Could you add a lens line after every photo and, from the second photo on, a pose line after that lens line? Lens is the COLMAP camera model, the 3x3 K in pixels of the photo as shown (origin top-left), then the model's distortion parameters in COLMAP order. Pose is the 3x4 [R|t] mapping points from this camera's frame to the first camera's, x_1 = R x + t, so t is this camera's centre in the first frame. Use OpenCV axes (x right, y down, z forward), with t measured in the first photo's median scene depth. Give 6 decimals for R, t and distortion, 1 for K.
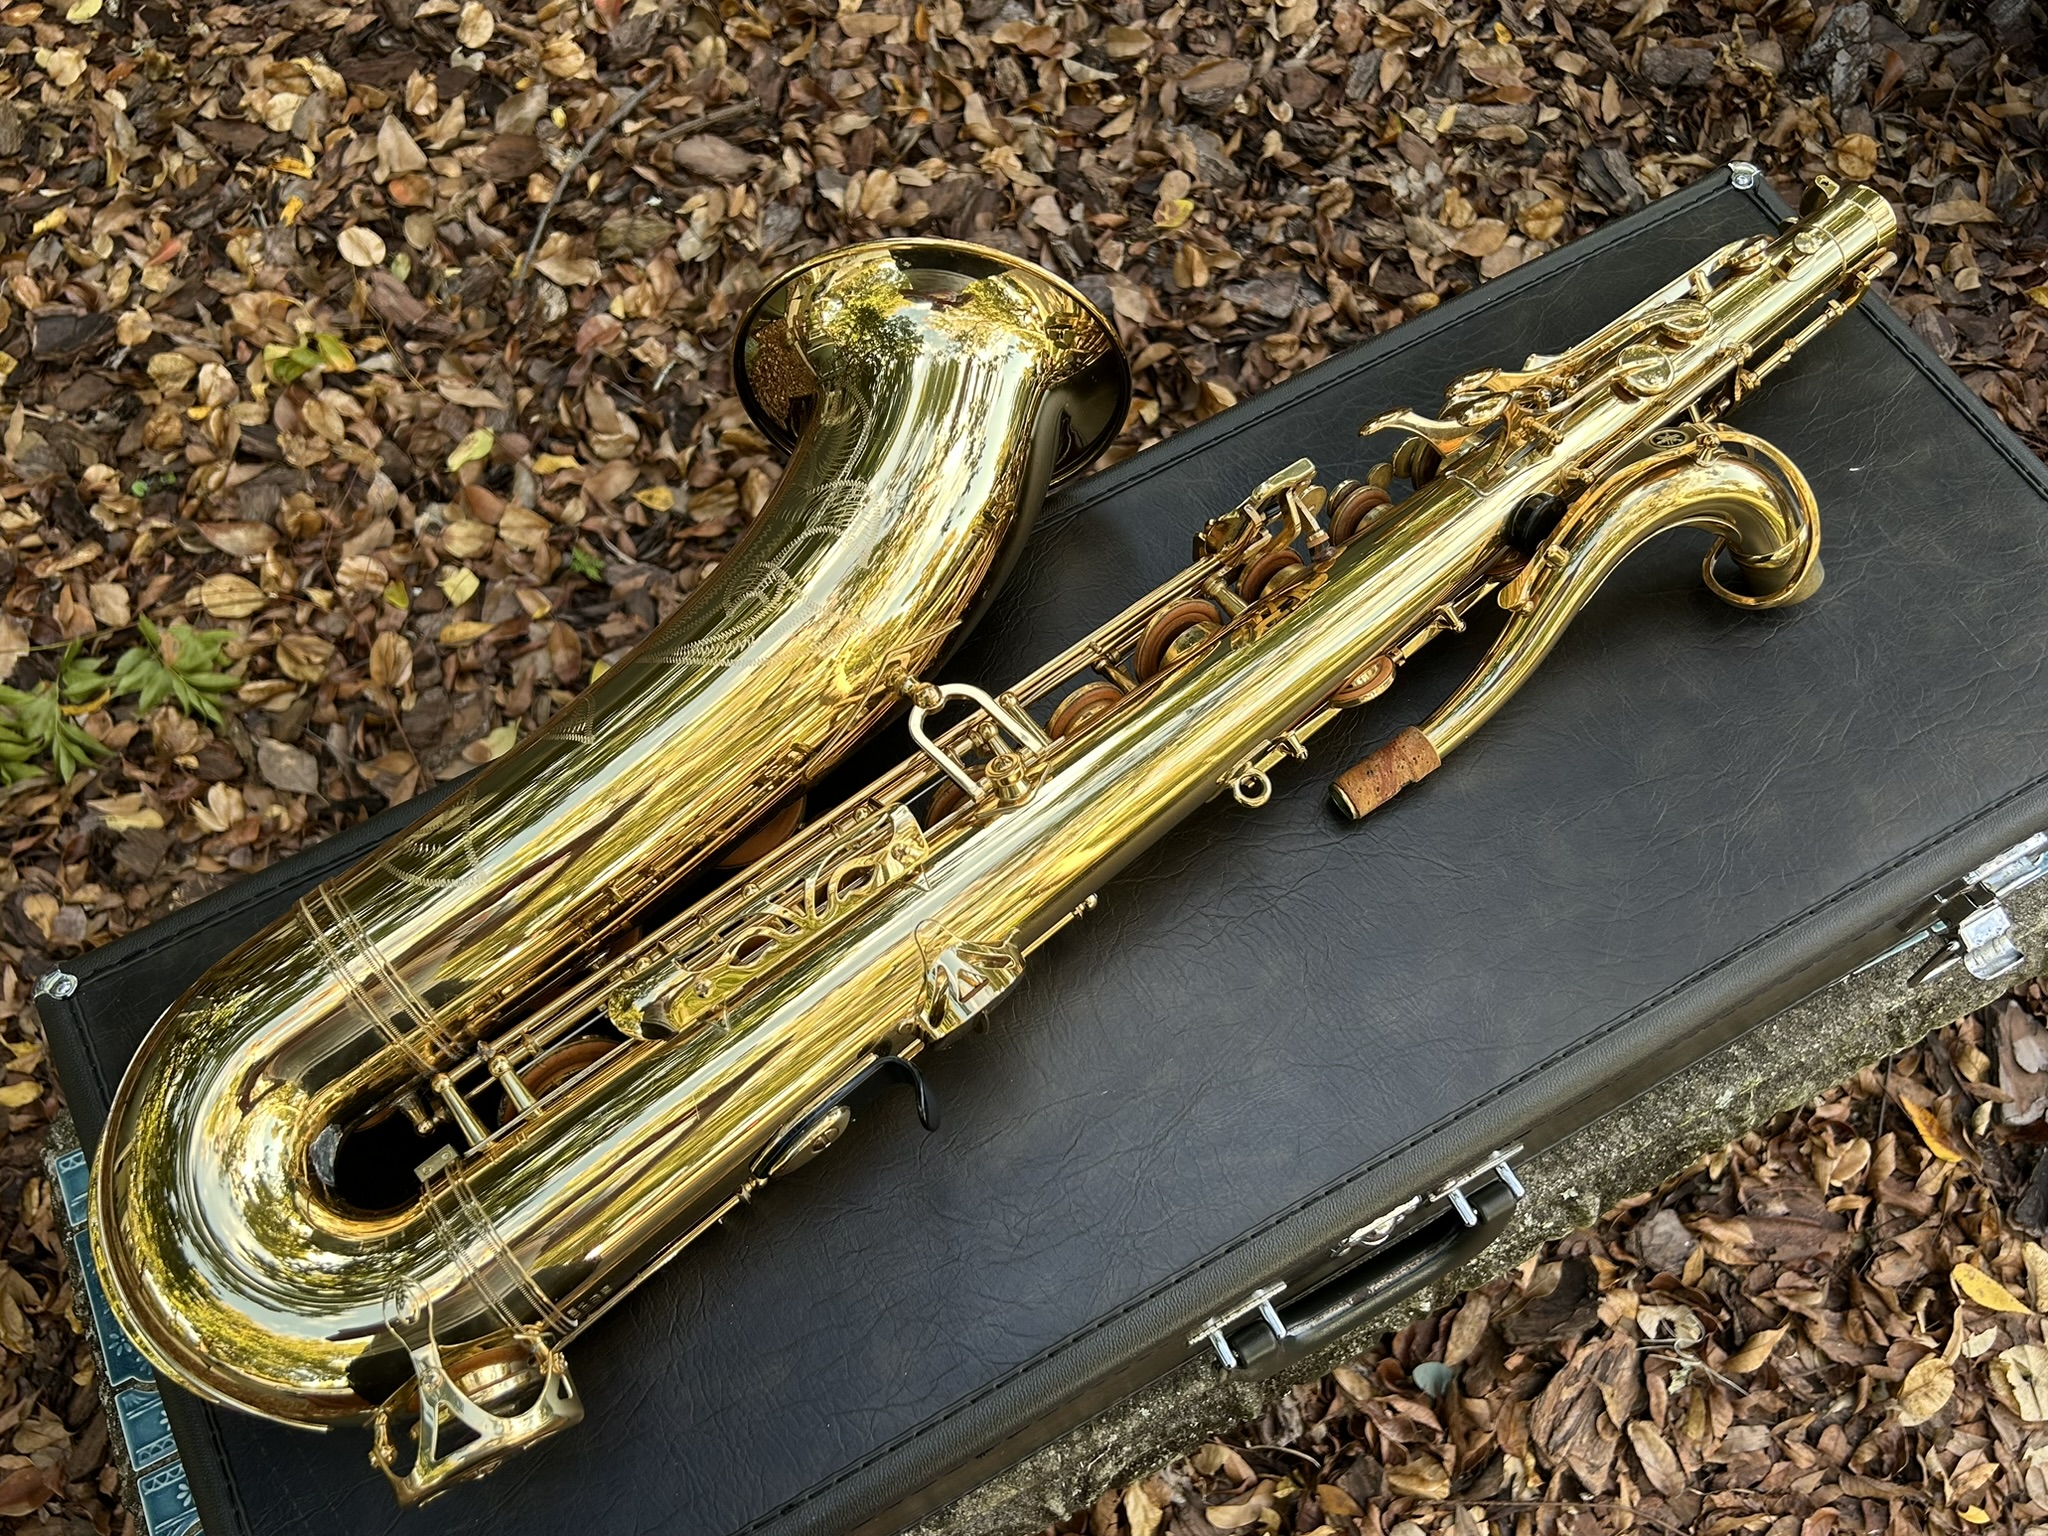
lens RADIAL K [[1743.7, 0, 1009.3], [0, 1743.7, 770.3], [0, 0, 1]] dist [0.022927, -0.019641]
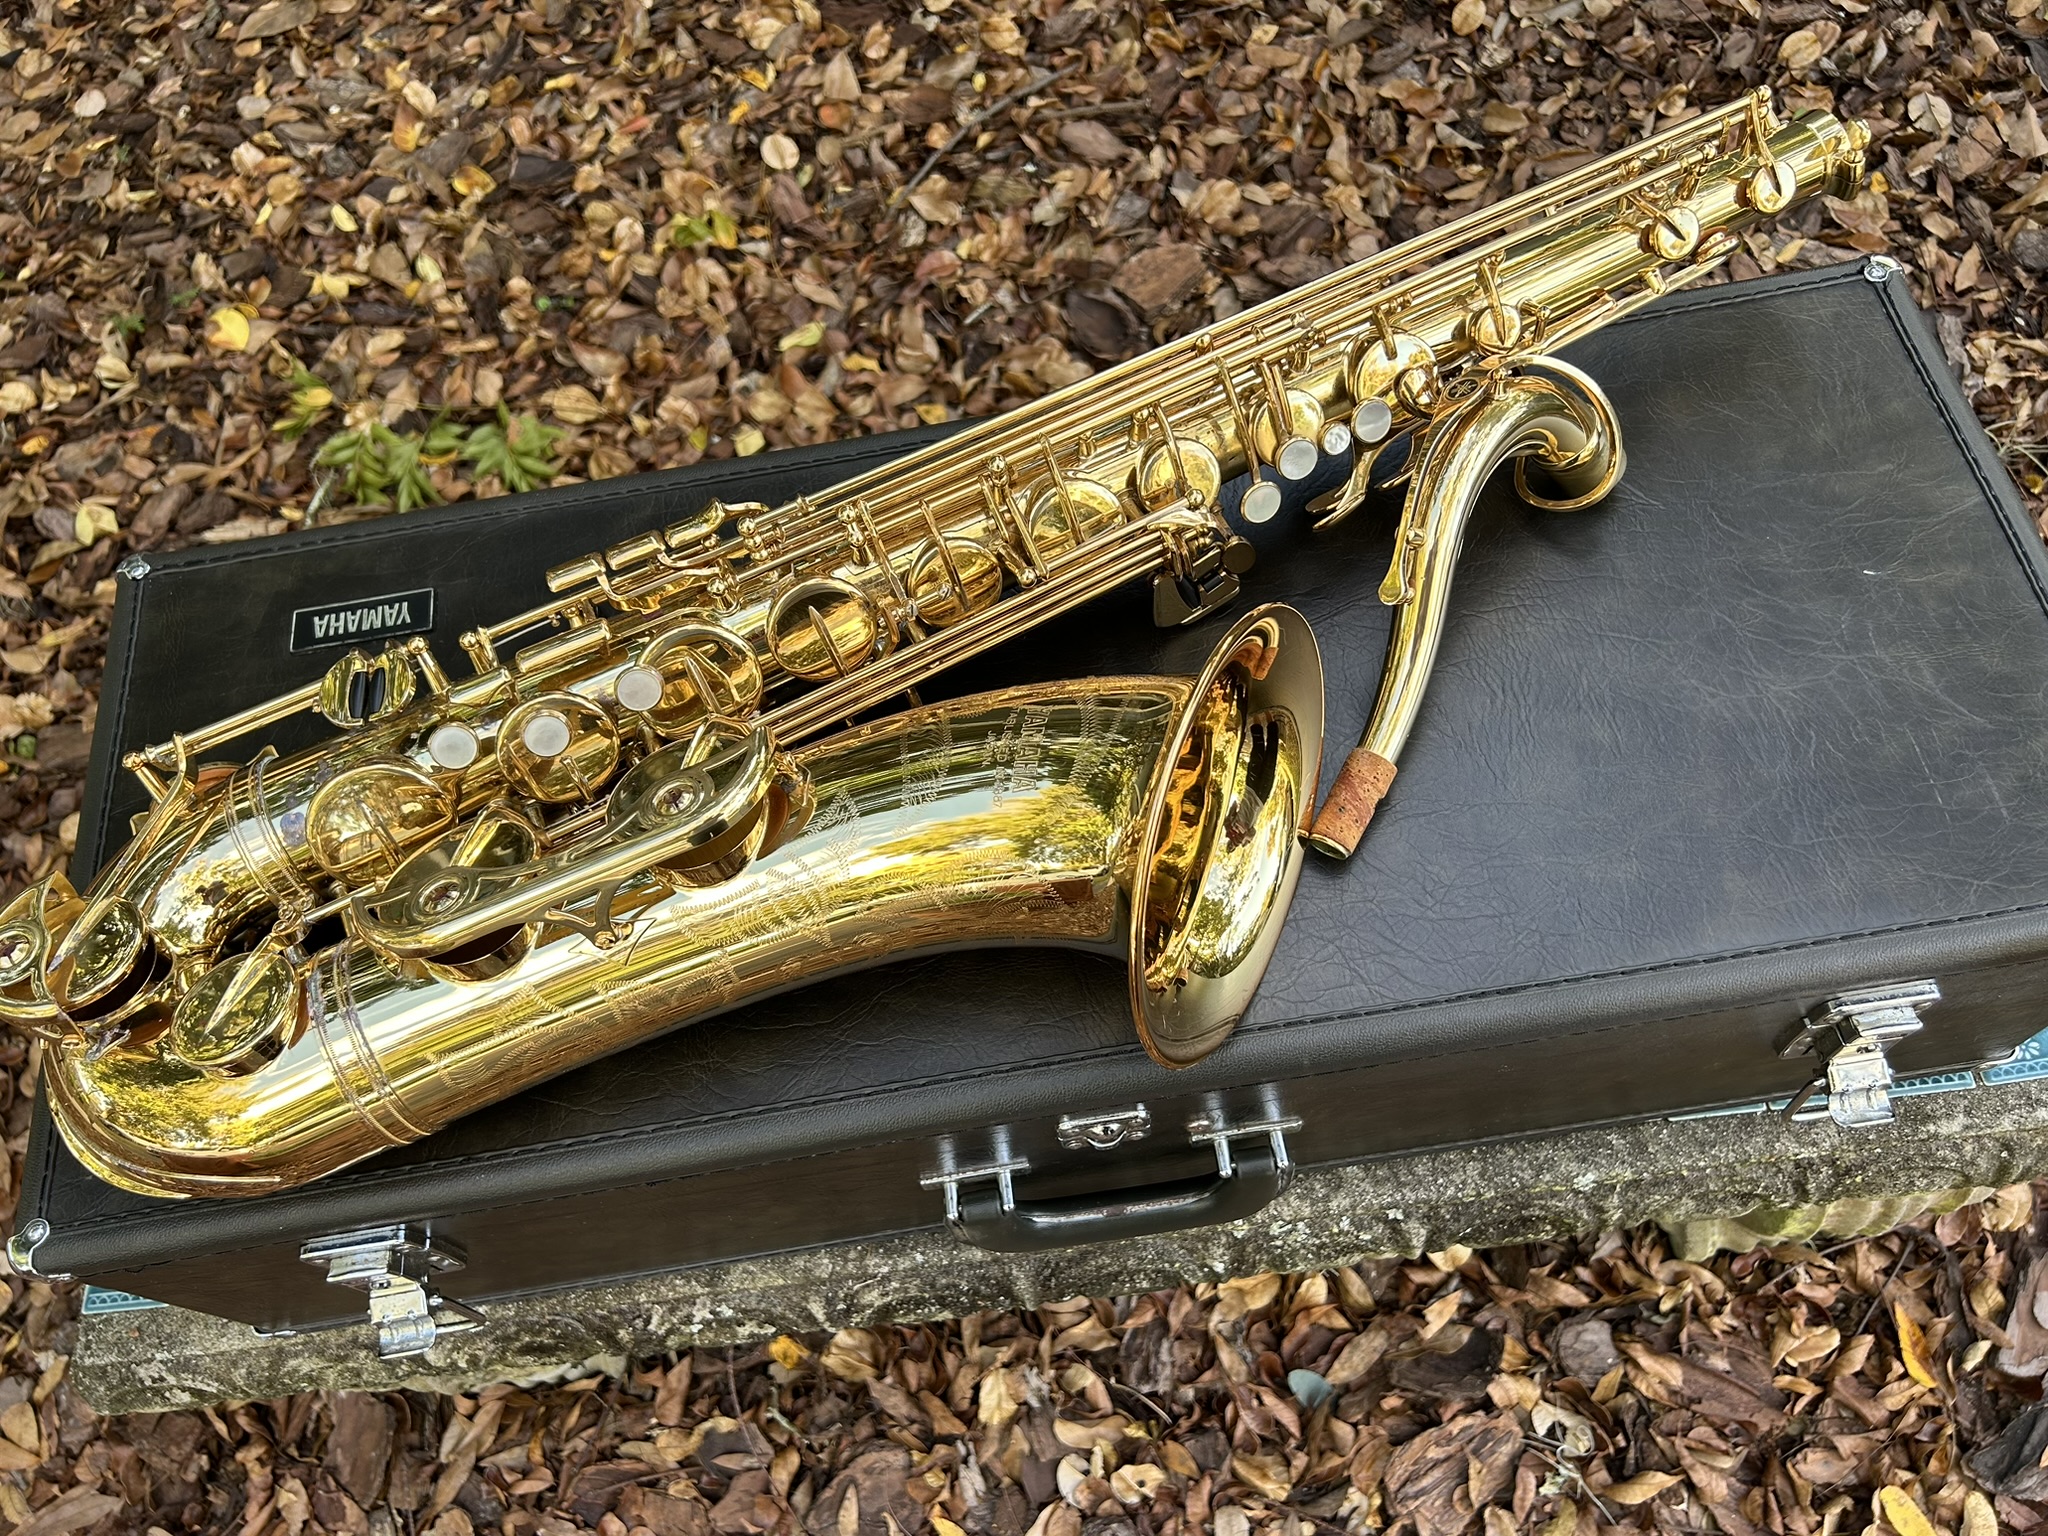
lens RADIAL K [[1578.9, 0, 1023.2], [0, 1578.9, 766.1], [0, 0, 1]] dist [0.031266, -0.039130]
pose [[0.930798, 0.290266, -0.222172, 0.135456], [-0.293521, 0.955764, 0.018977, 0.022992], [0.217852, 0.047549, 0.974823, 0.031649]]
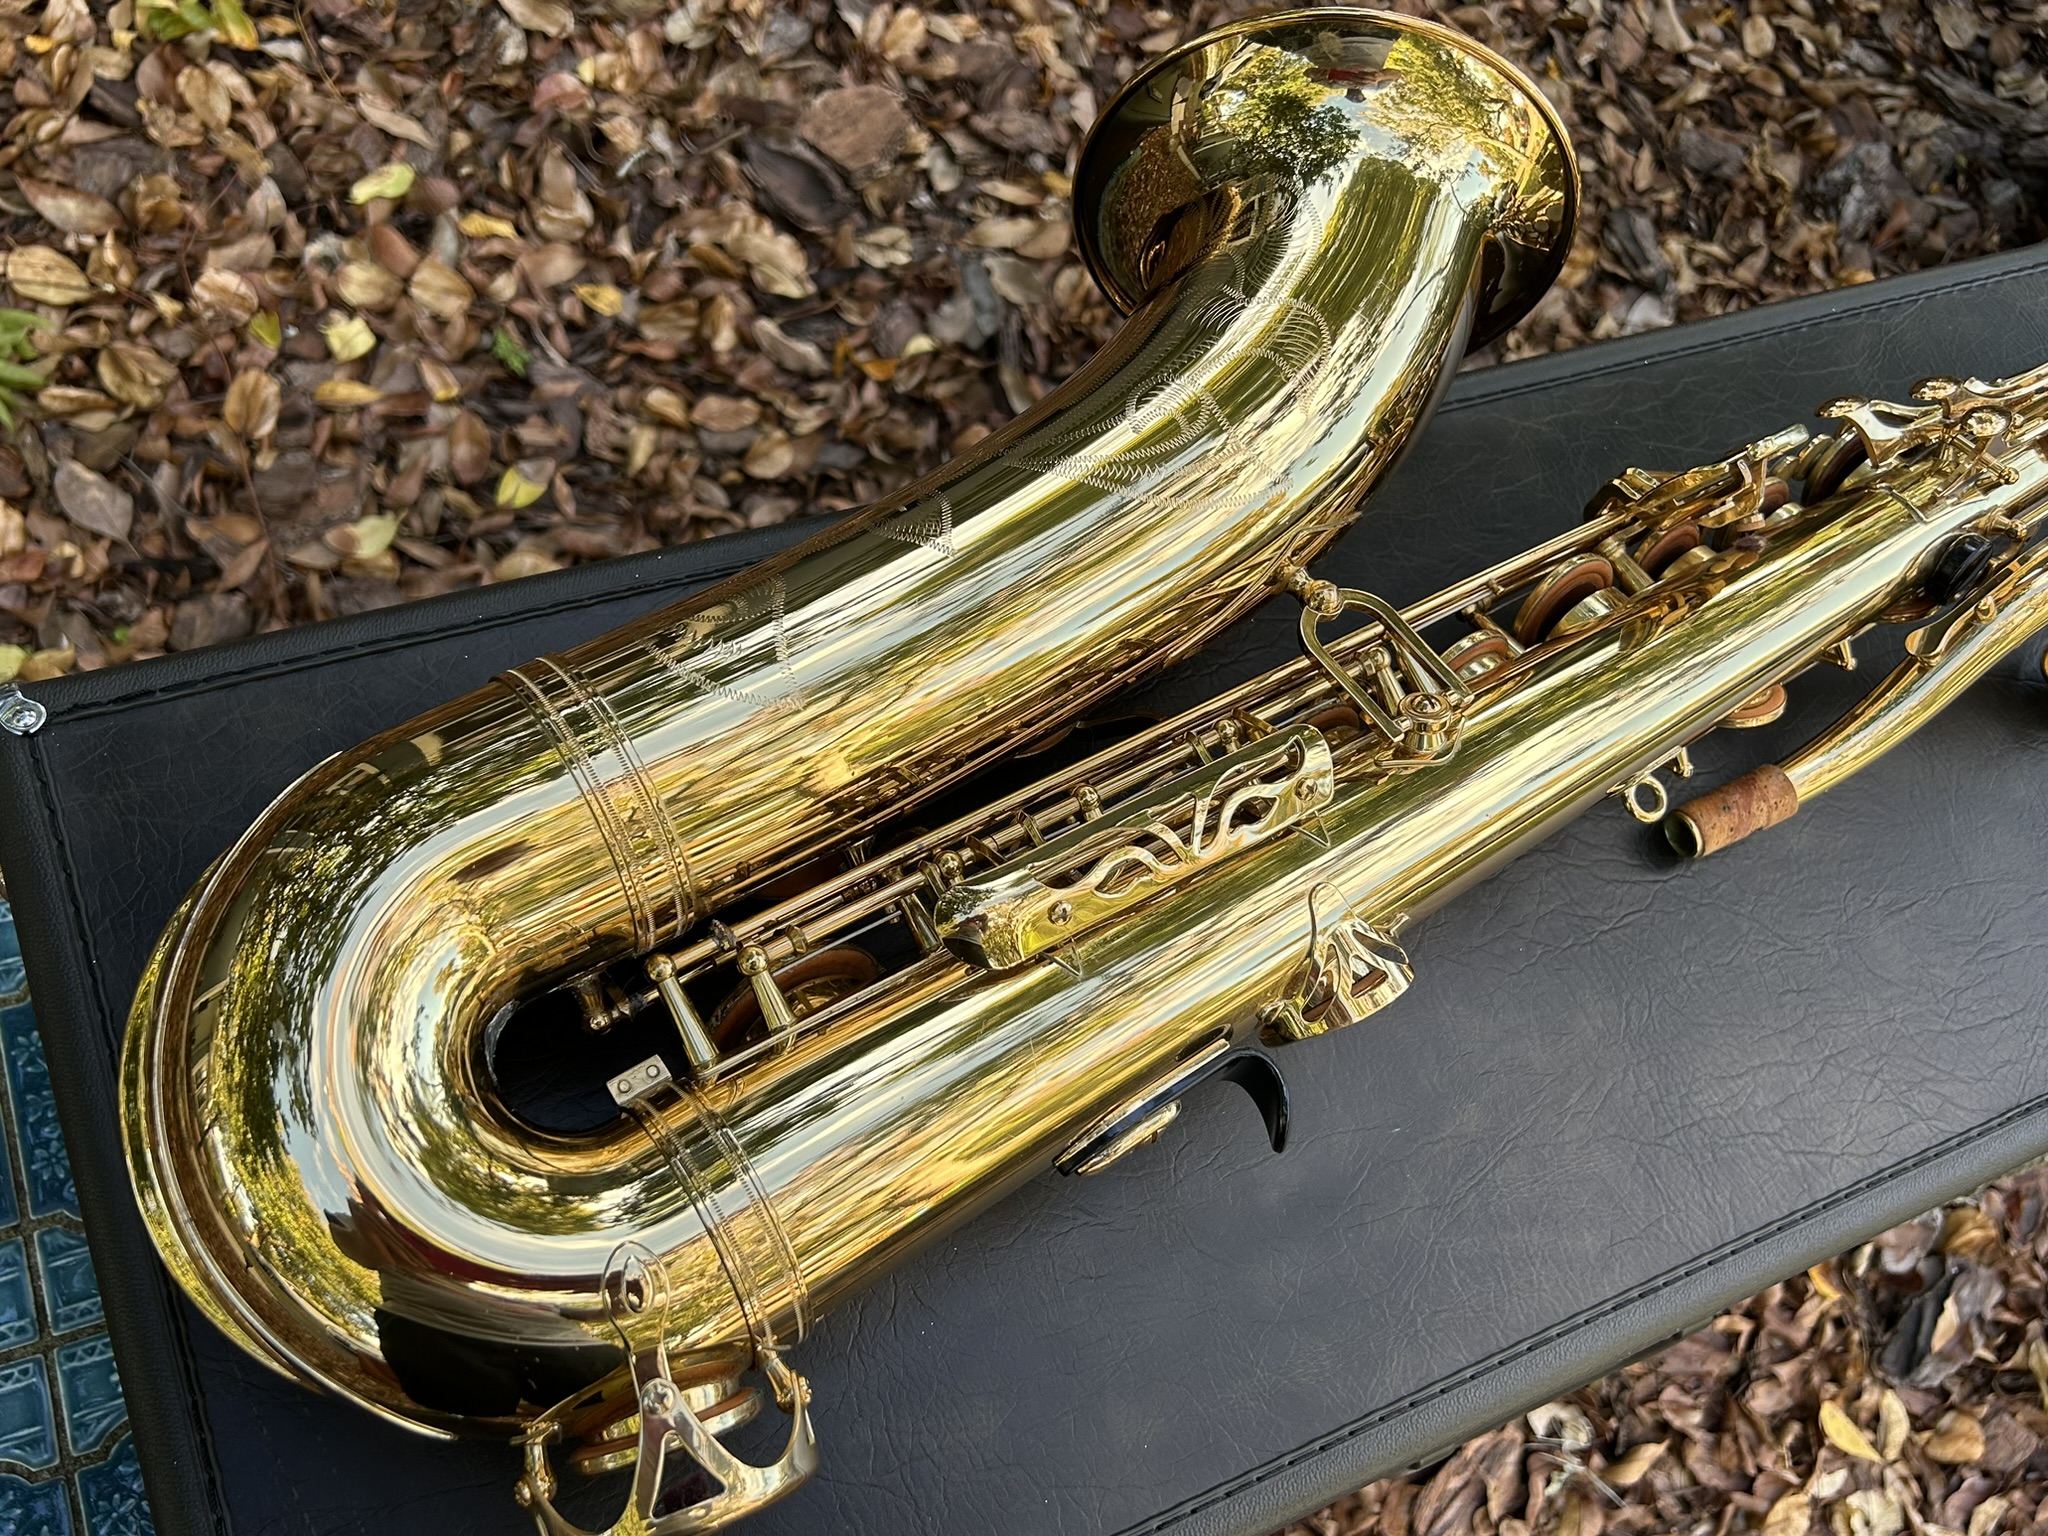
lens RADIAL K [[1754.7, 0, 1014.2], [0, 1754.7, 774.2], [0, 0, 1]] dist [0.006839, 0.000193]
pose [[0.954310, 0.211781, 0.210809, -0.134050], [-0.216308, 0.976324, -0.001618, 0.026882], [-0.206161, -0.044056, 0.977526, 0.103923]]
